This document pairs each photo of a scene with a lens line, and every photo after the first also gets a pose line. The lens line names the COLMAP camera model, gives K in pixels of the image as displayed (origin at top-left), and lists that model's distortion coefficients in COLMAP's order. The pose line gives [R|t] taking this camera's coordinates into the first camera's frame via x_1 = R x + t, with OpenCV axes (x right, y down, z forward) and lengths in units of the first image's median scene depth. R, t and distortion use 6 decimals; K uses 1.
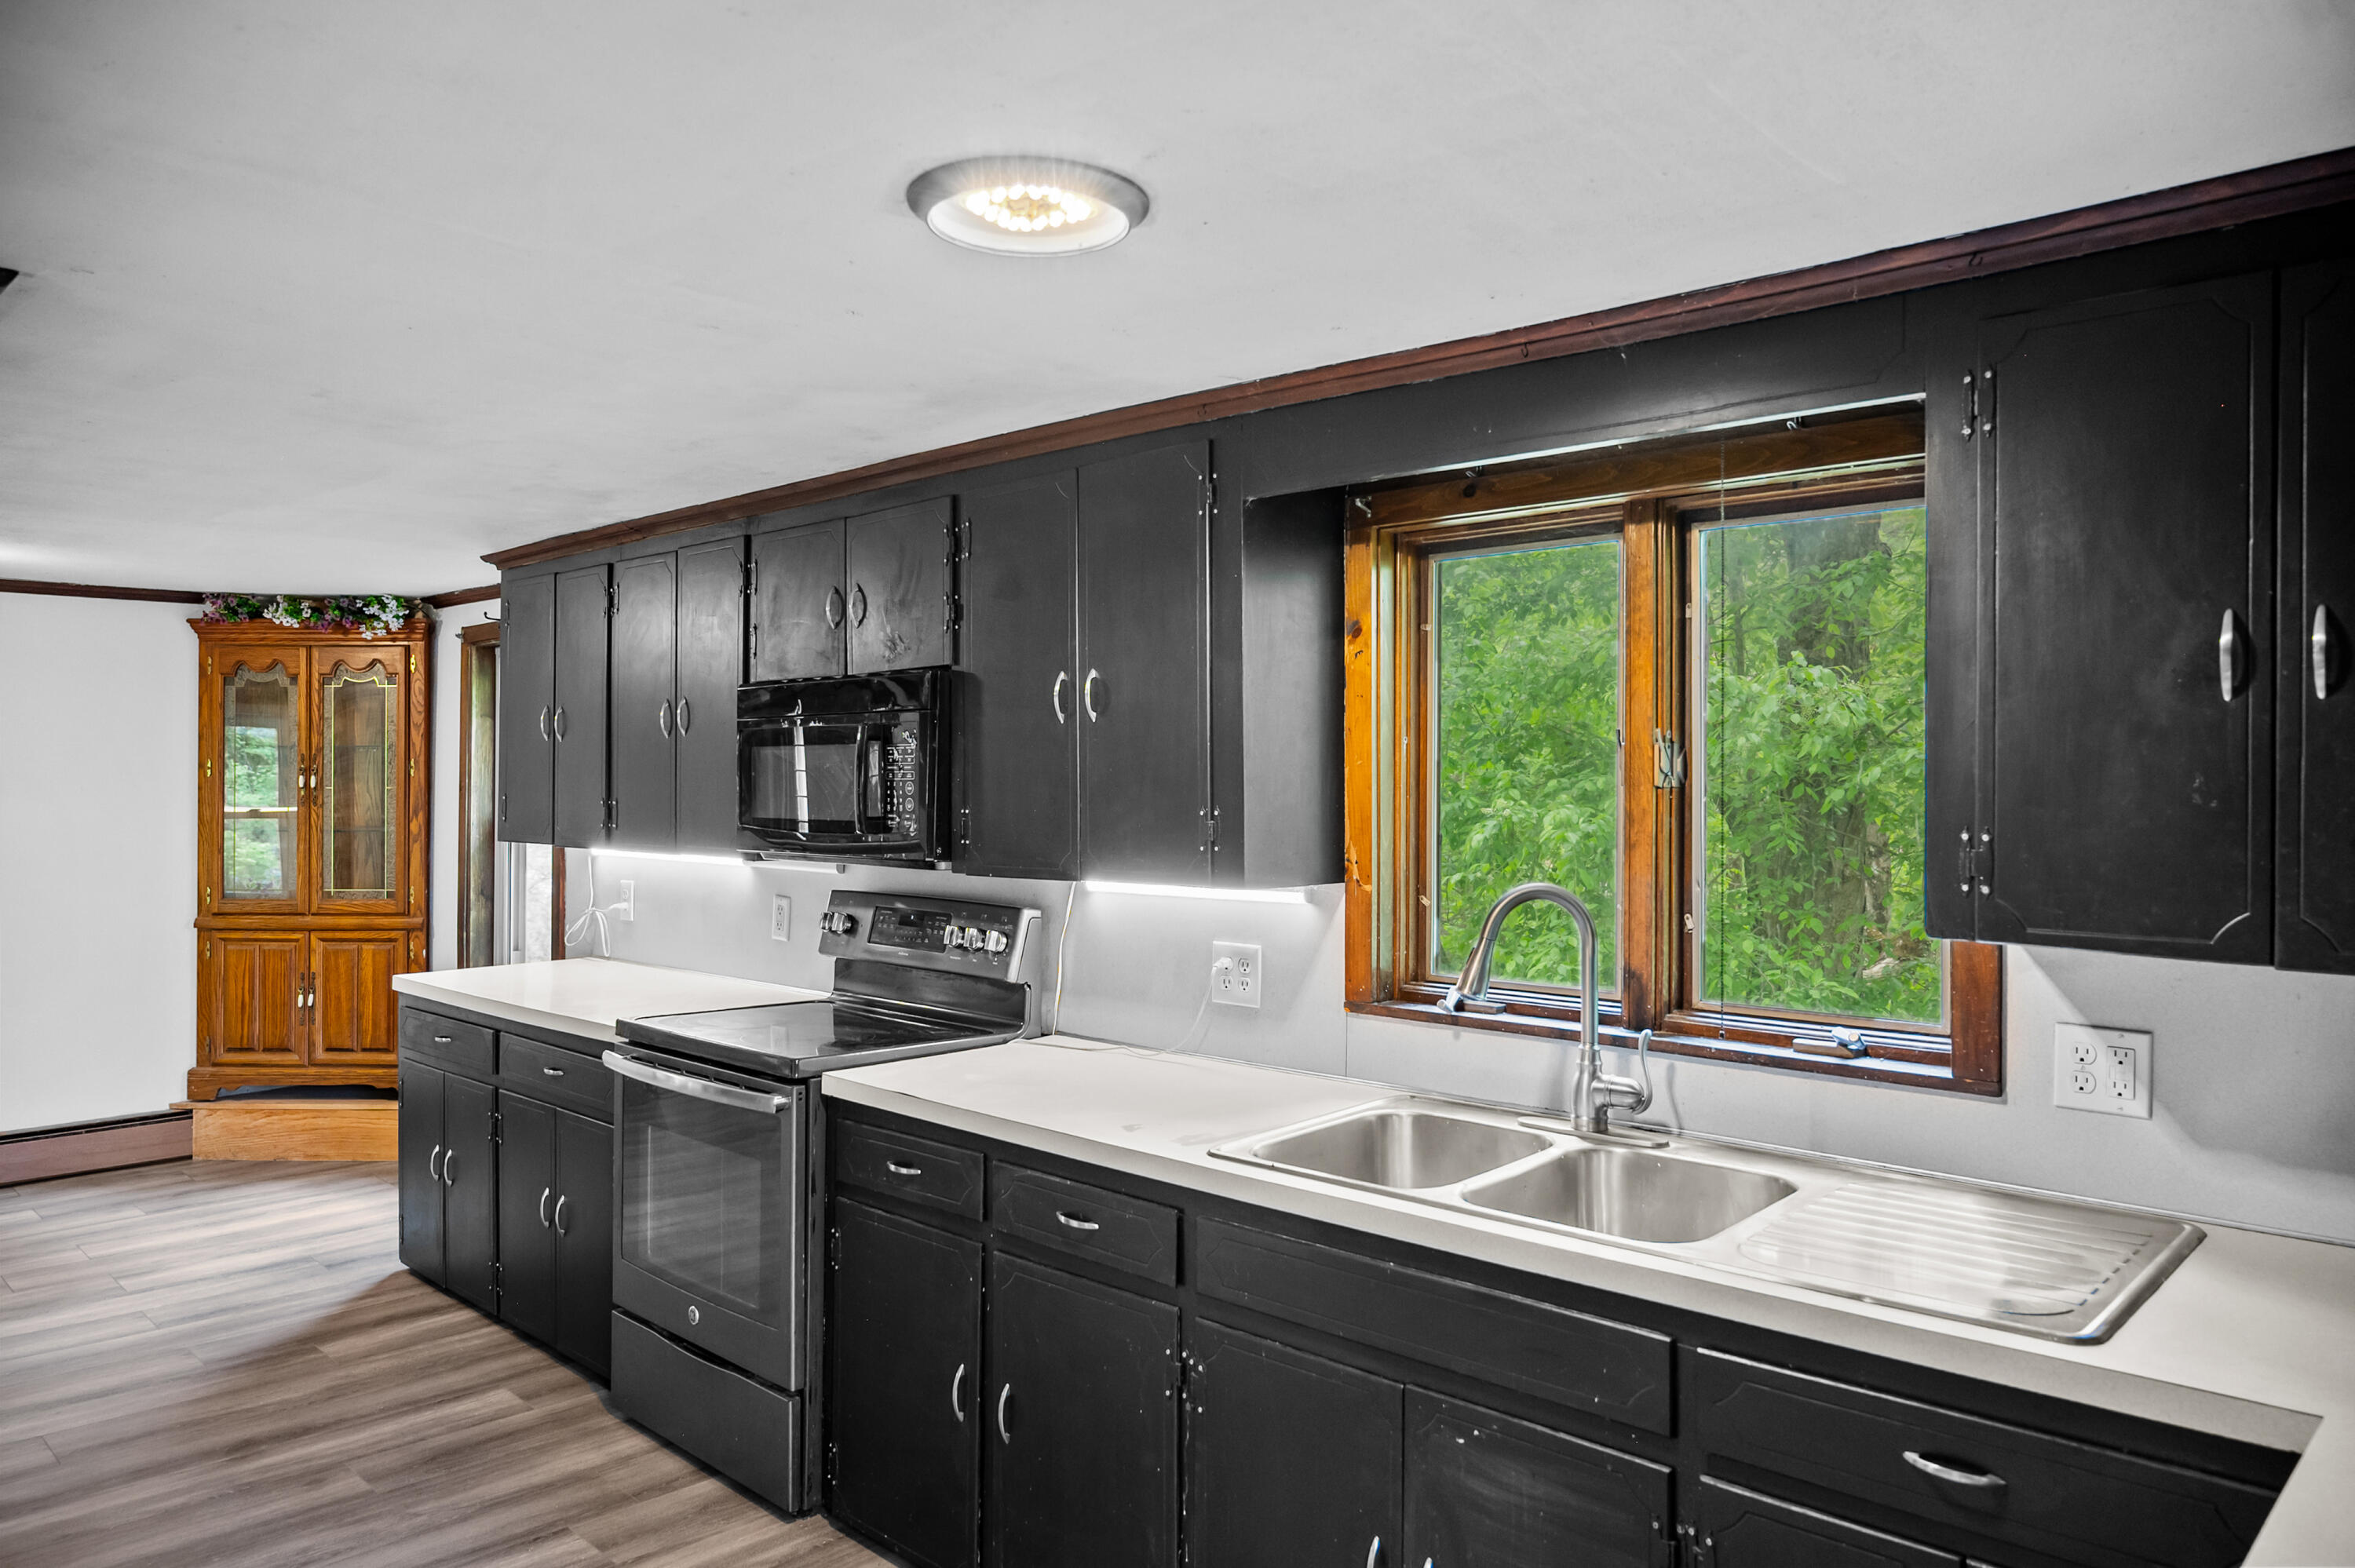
lens RADIAL K [[1569.5, 0, 1174.7], [0, 1569.5, 802.3], [0, 0, 1]] dist [-0.027288, 0.003309]
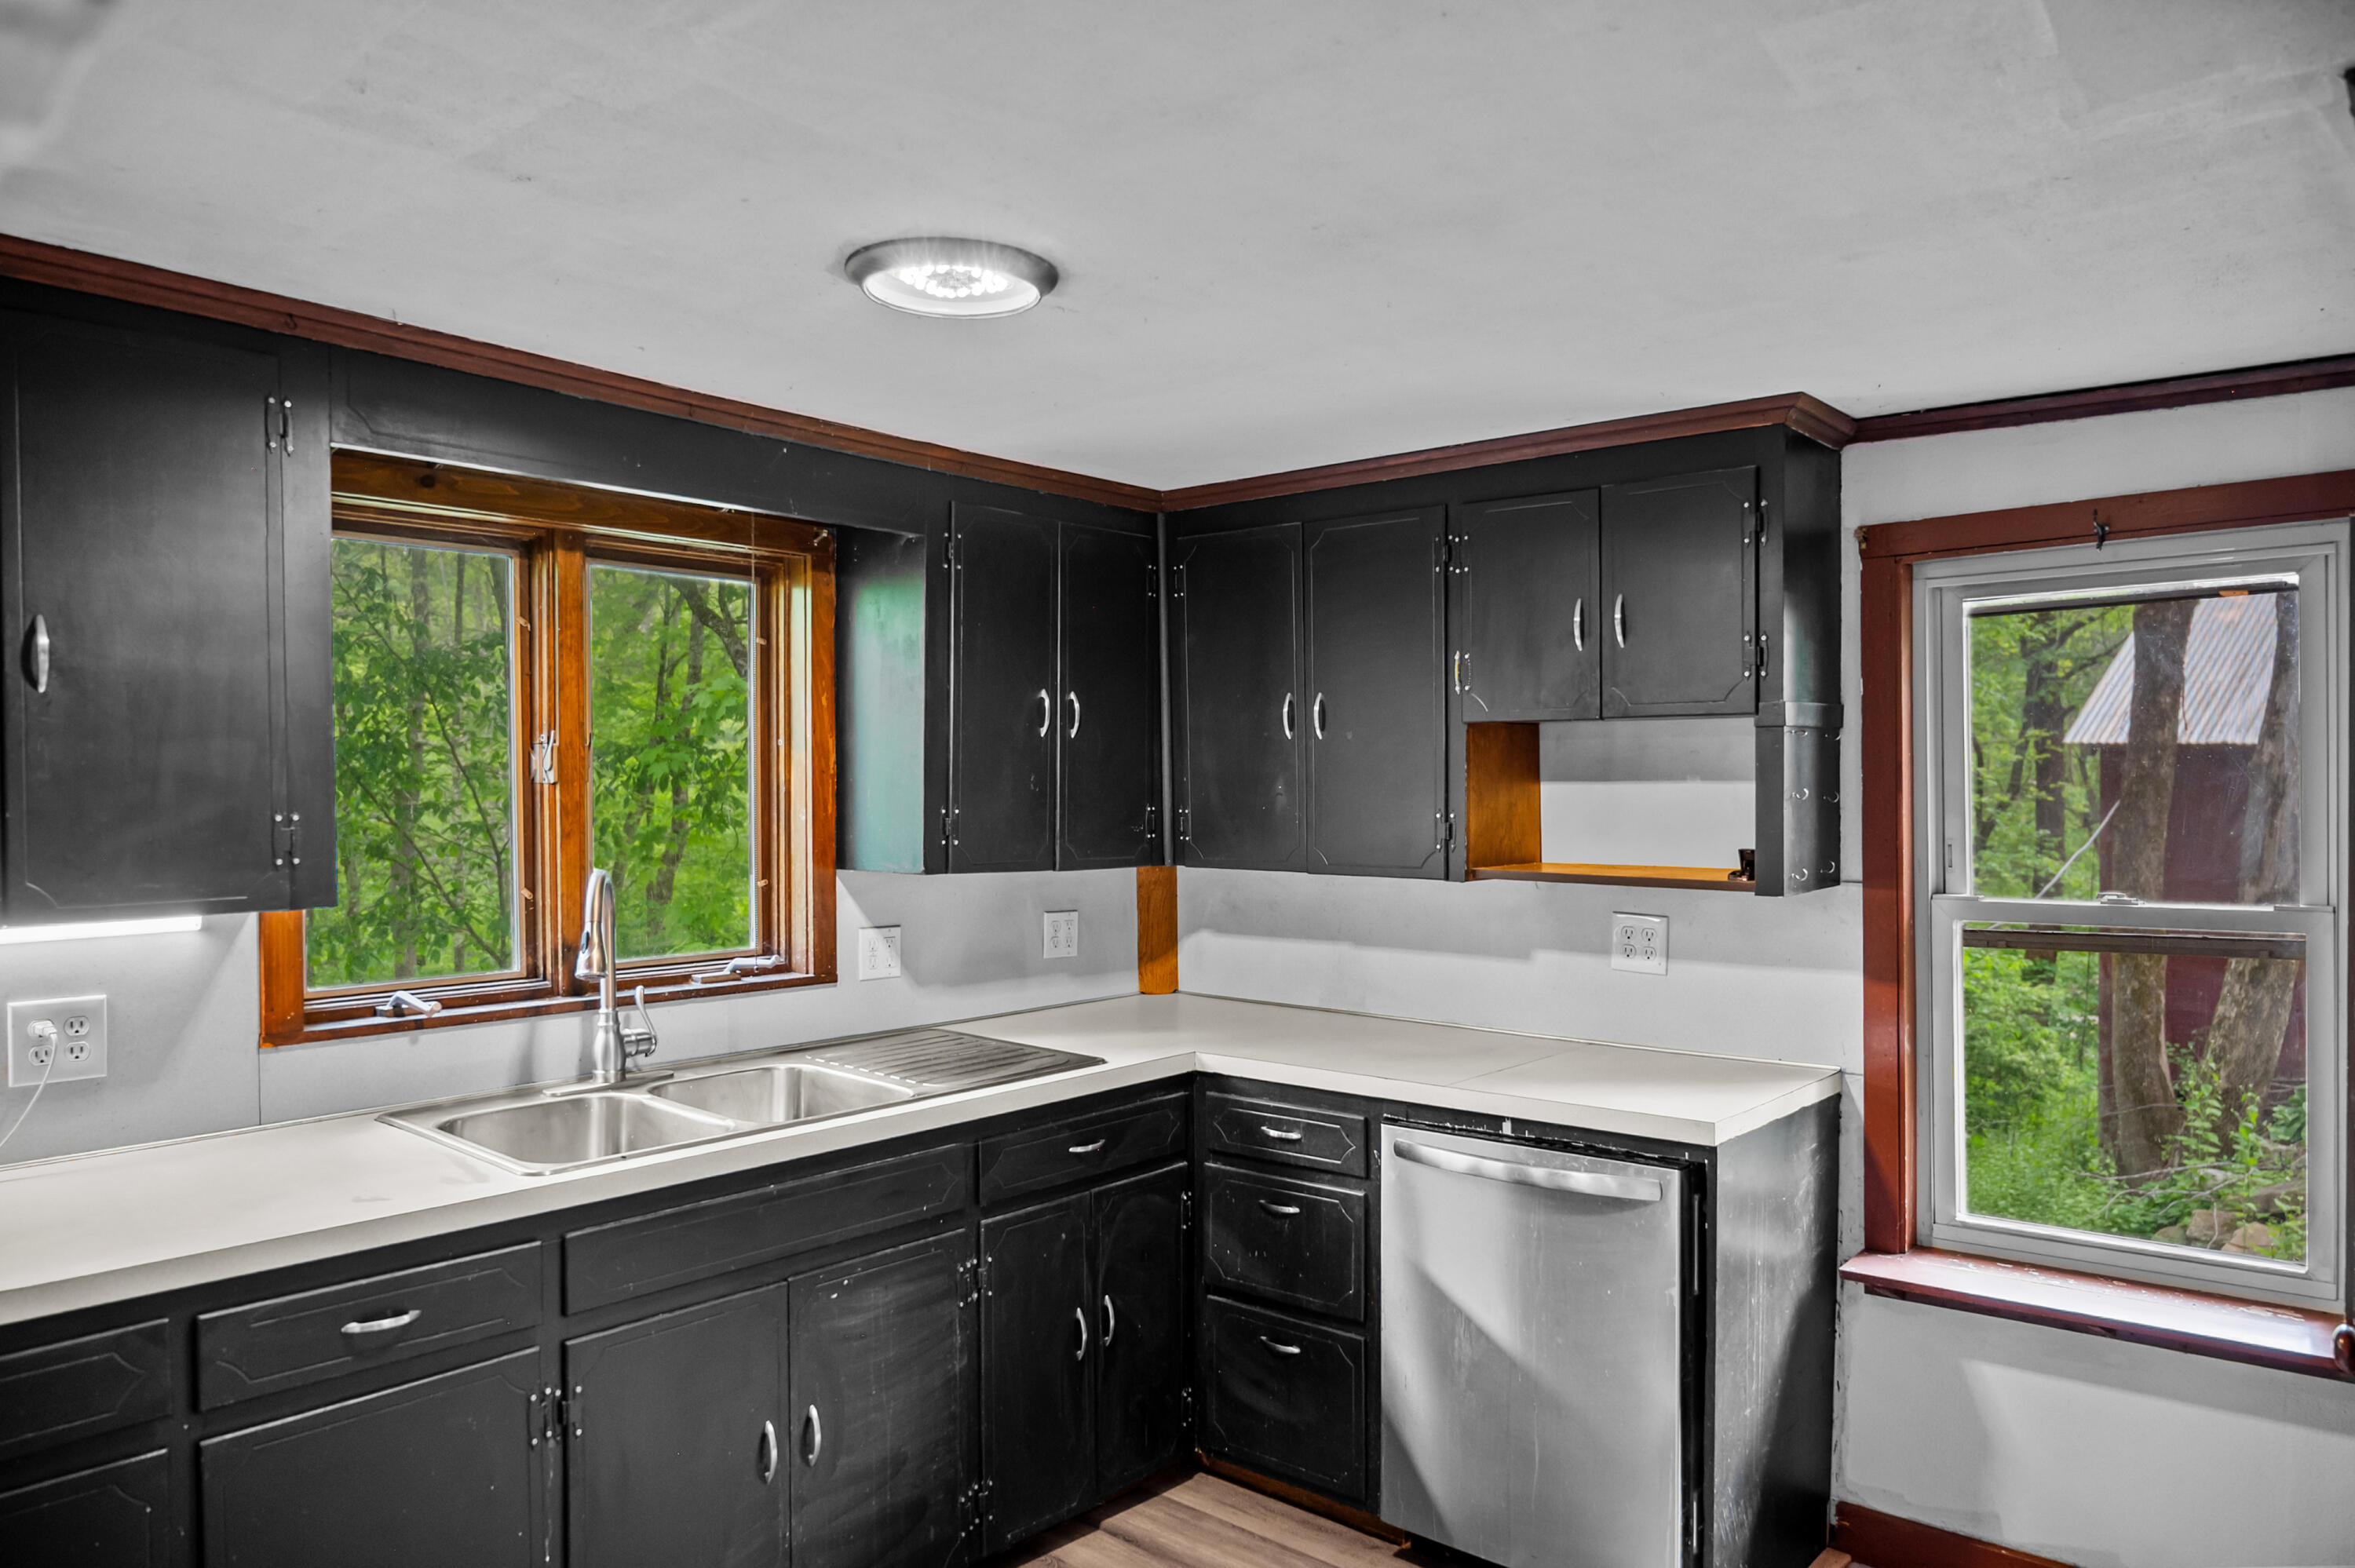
lens RADIAL K [[1569.5, 0, 1181.9], [0, 1569.5, 776.4], [0, 0, 1]] dist [-0.027288, 0.003309]
pose [[-0.053993, -0.008351, 0.998506, -0.933845], [0.005900, 0.999945, 0.008682, -0.025394], [-0.998524, 0.006360, -0.053941, 0.649319]]
